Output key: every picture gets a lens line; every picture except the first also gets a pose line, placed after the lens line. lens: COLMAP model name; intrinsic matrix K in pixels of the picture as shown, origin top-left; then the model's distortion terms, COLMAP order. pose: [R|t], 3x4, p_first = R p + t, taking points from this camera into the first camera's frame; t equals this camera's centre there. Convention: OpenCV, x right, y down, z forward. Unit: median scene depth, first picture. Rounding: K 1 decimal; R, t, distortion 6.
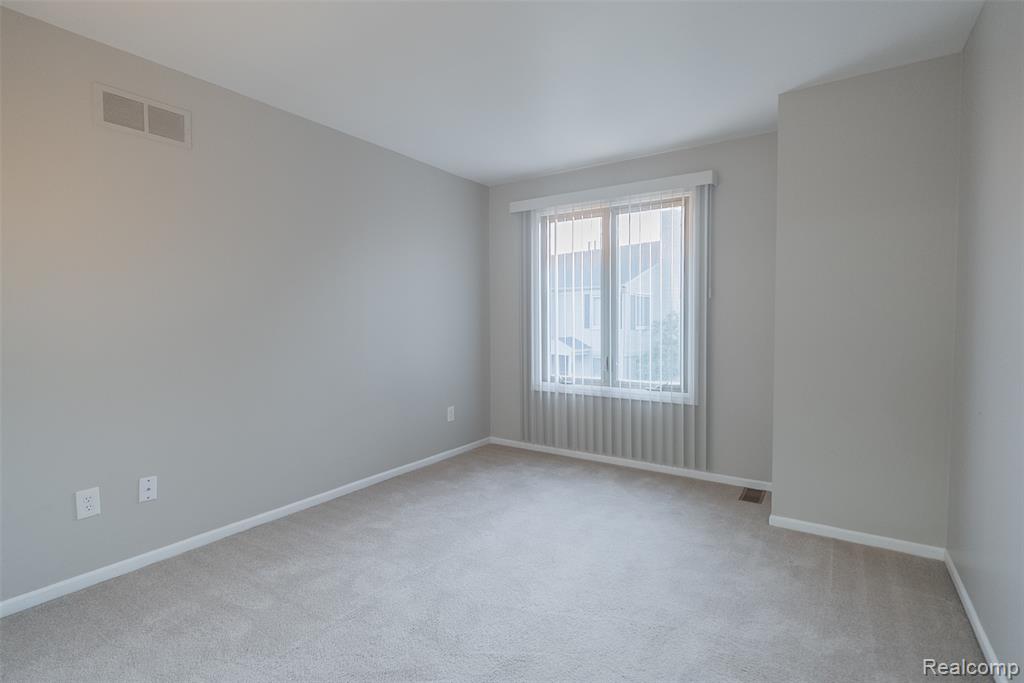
lens RADIAL K [[478.8, 0, 512.0], [0, 478.8, 341.5], [0, 0, 1]] dist [-0.001711, -0.000598]
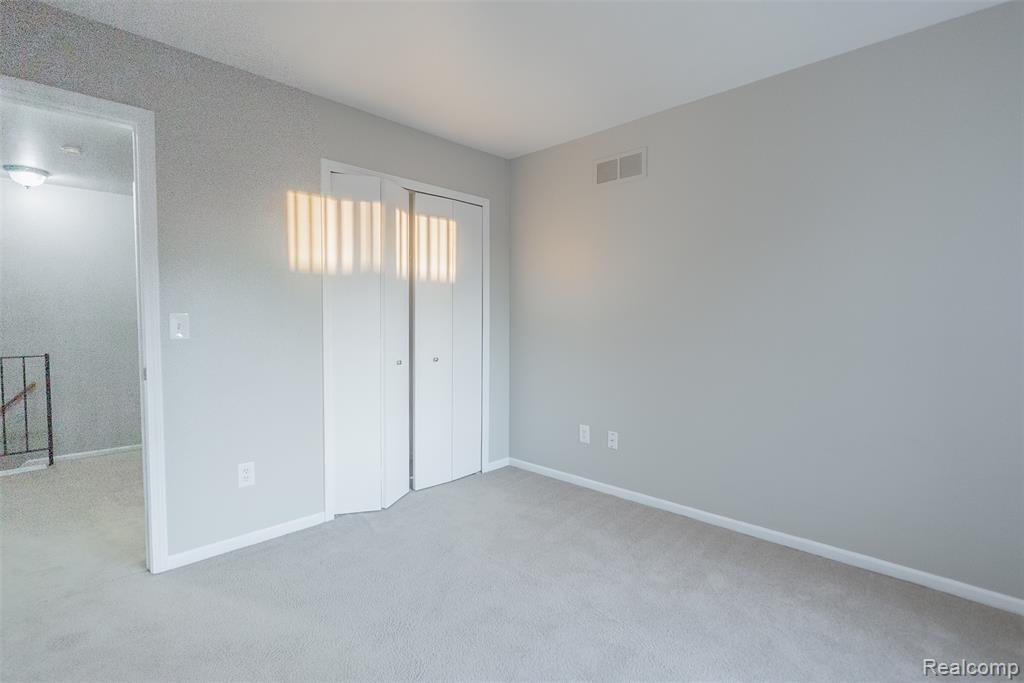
lens RADIAL K [[478.8, 0, 512.0], [0, 478.8, 341.5], [0, 0, 1]] dist [-0.001711, -0.000598]
pose [[-0.169397, 0.049708, -0.984293, 0.555022], [-0.043341, 0.997385, 0.057828, -0.037390], [0.984594, 0.052456, -0.166800, 0.815650]]
